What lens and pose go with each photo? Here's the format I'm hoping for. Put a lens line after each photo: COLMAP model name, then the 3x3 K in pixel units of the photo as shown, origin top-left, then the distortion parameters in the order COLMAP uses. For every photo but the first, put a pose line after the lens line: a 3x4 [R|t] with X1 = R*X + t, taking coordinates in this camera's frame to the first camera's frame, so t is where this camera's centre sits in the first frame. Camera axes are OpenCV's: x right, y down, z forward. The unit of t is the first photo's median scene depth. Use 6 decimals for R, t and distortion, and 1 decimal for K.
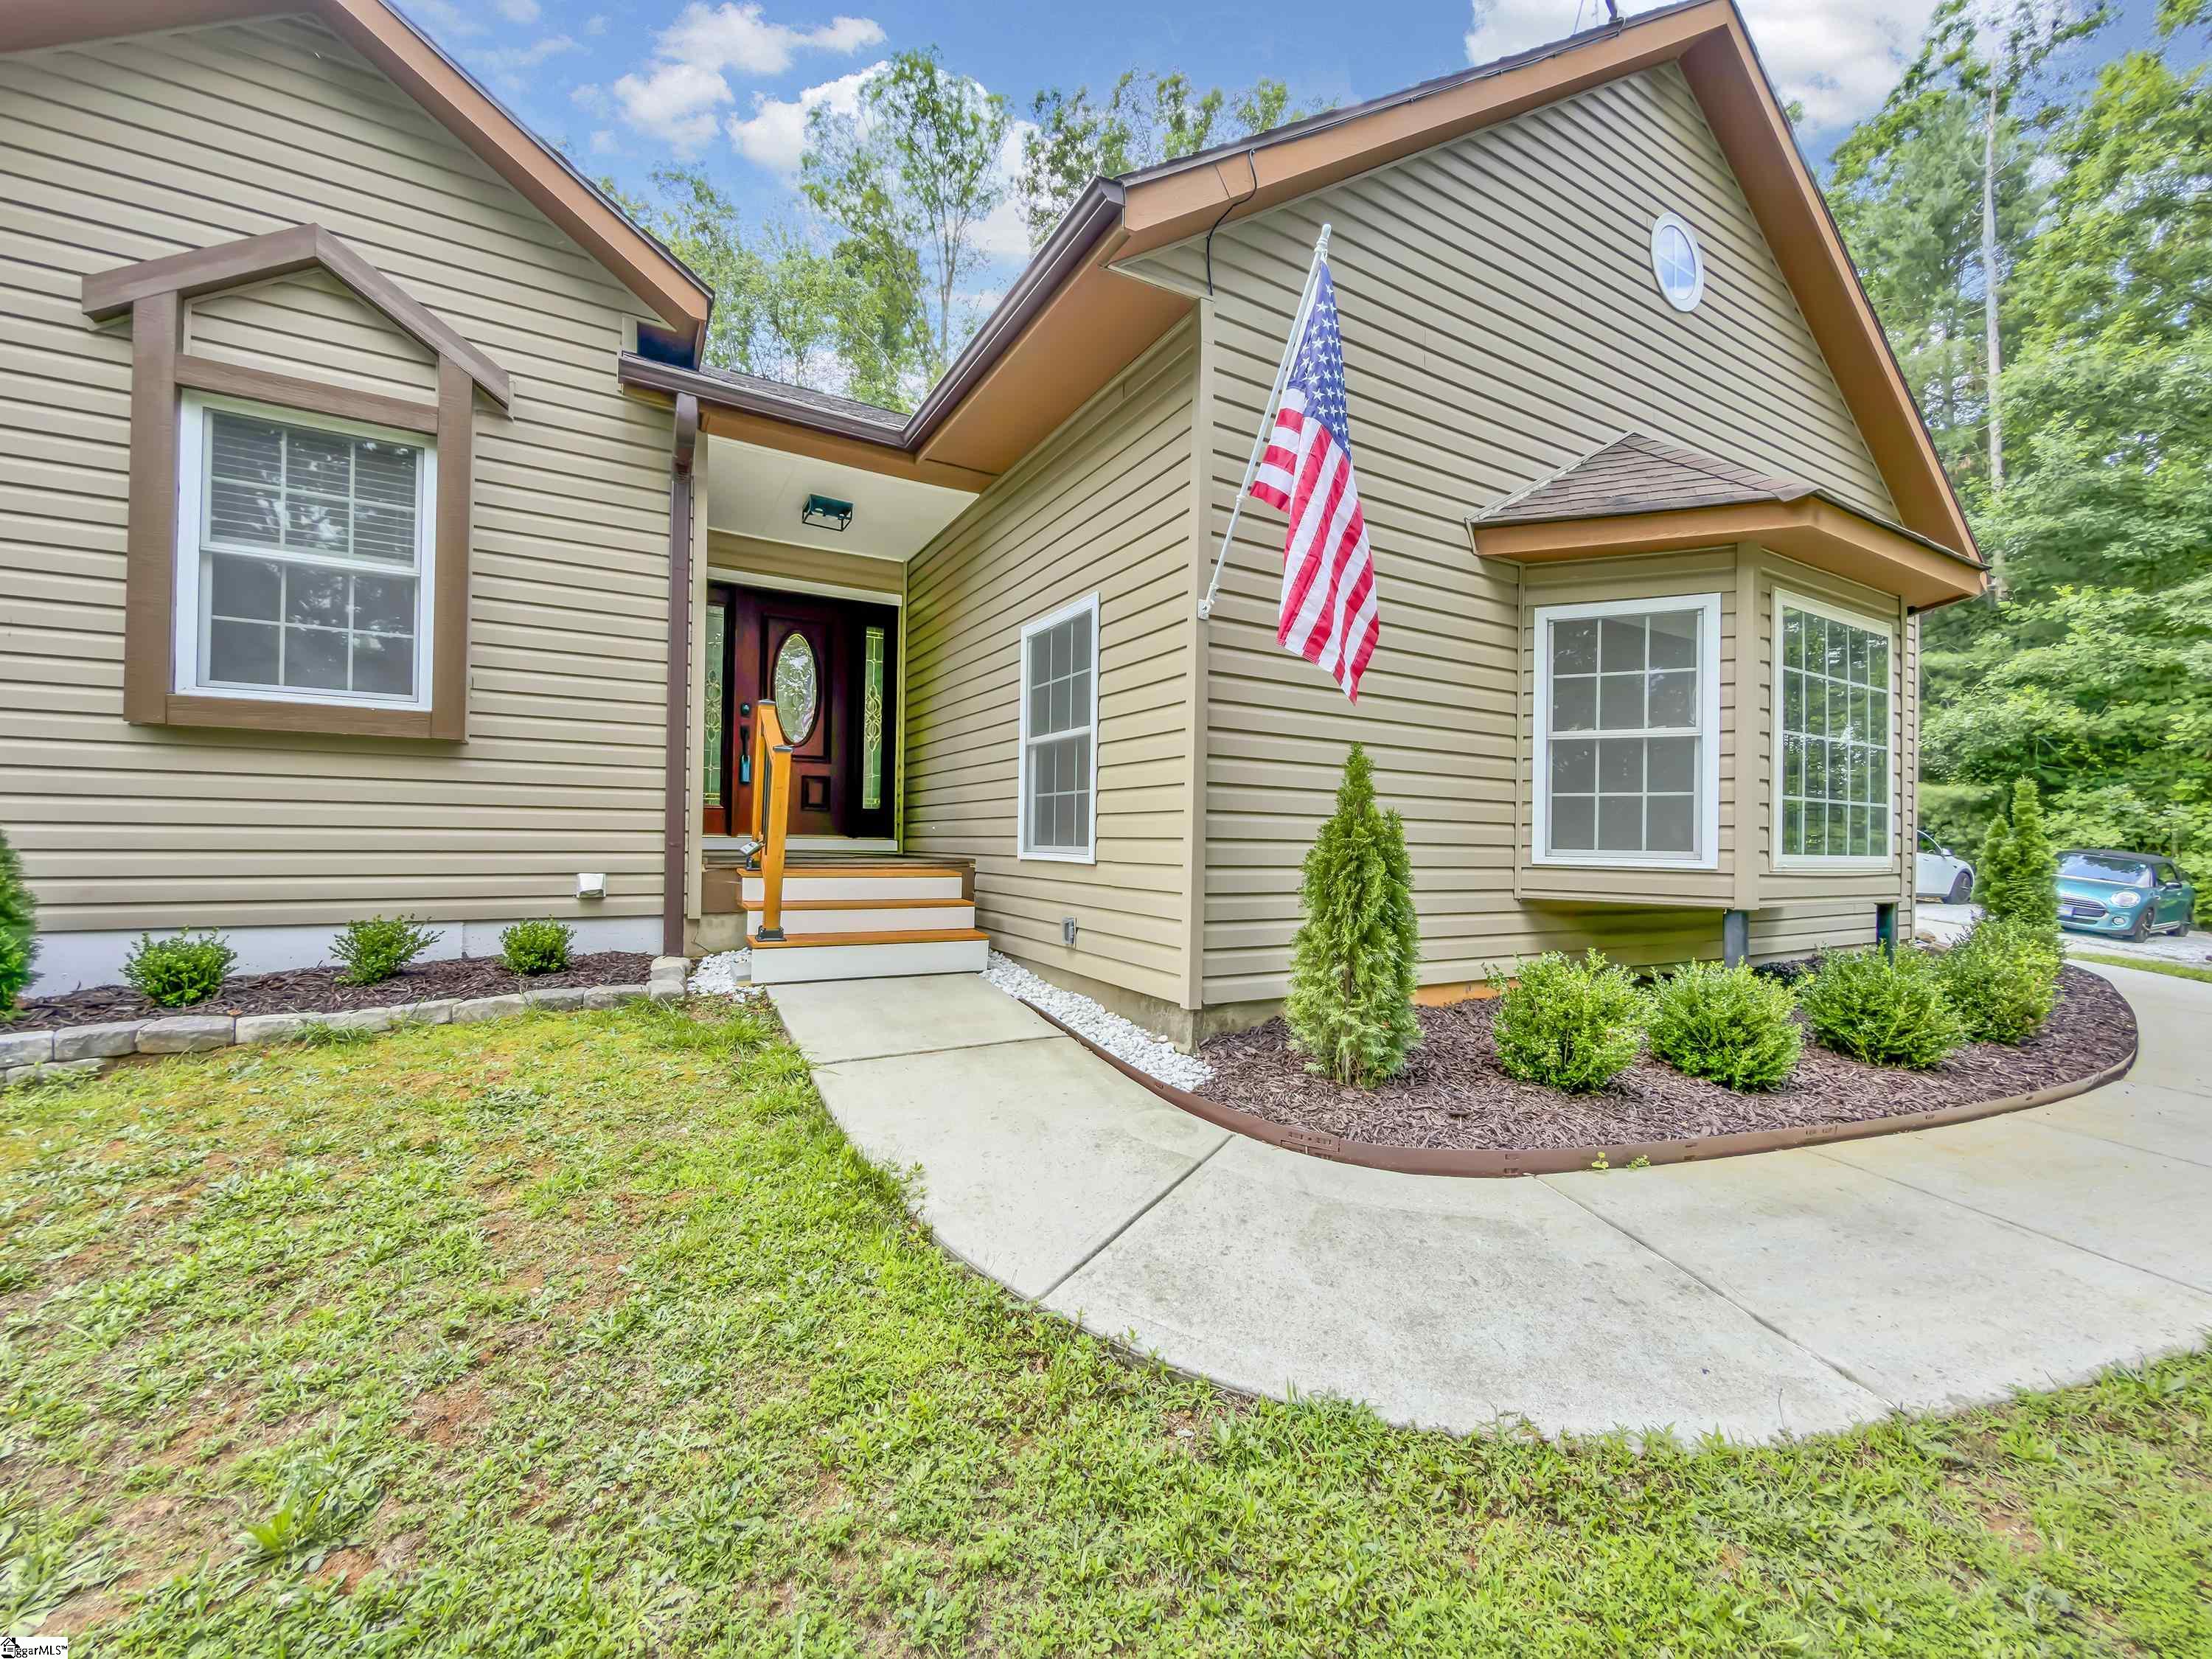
lens RADIAL K [[886.9, 0, 1106.1], [0, 886.9, 842.5], [0, 0, 1]] dist [0.000169, 0.000227]
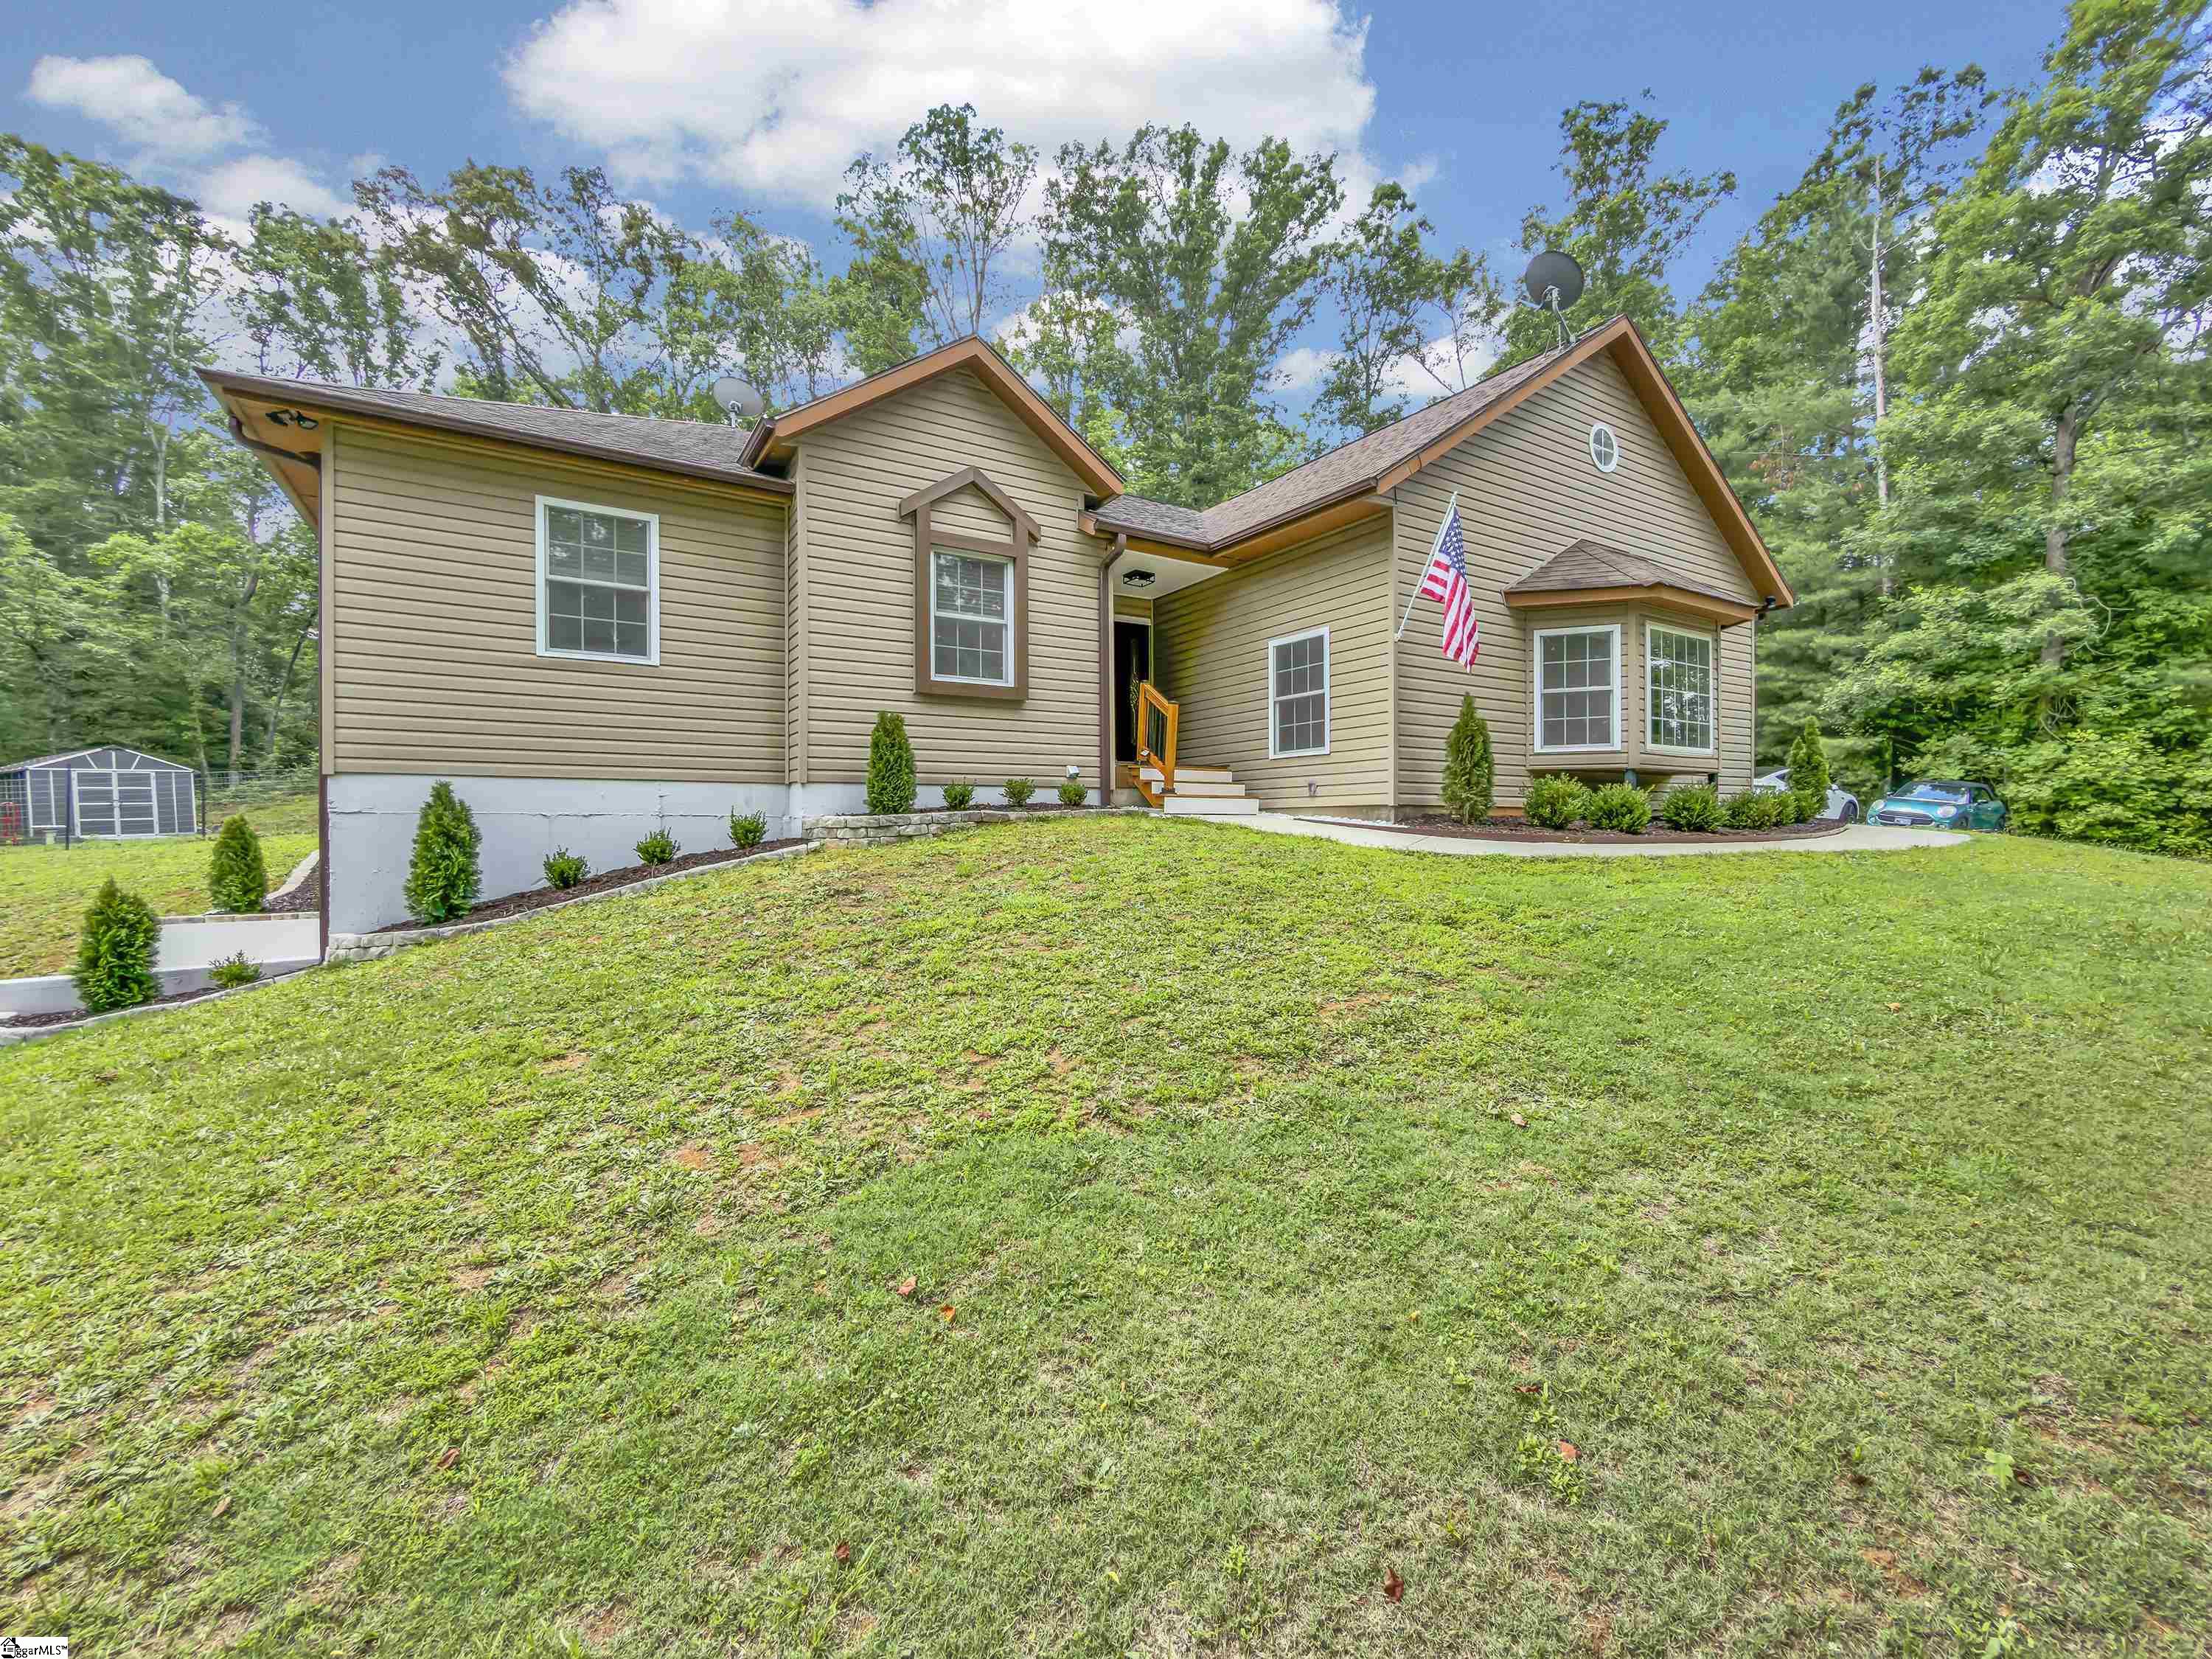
lens RADIAL K [[901.0, 0, 1059.6], [0, 901.0, 827.1], [0, 0, 1]] dist [-0.001023, 0.000119]
pose [[0.999837, -0.012163, -0.013368, -0.577738], [0.012114, 0.999920, -0.003755, 0.182987], [0.013413, 0.003592, 0.999904, -1.072724]]
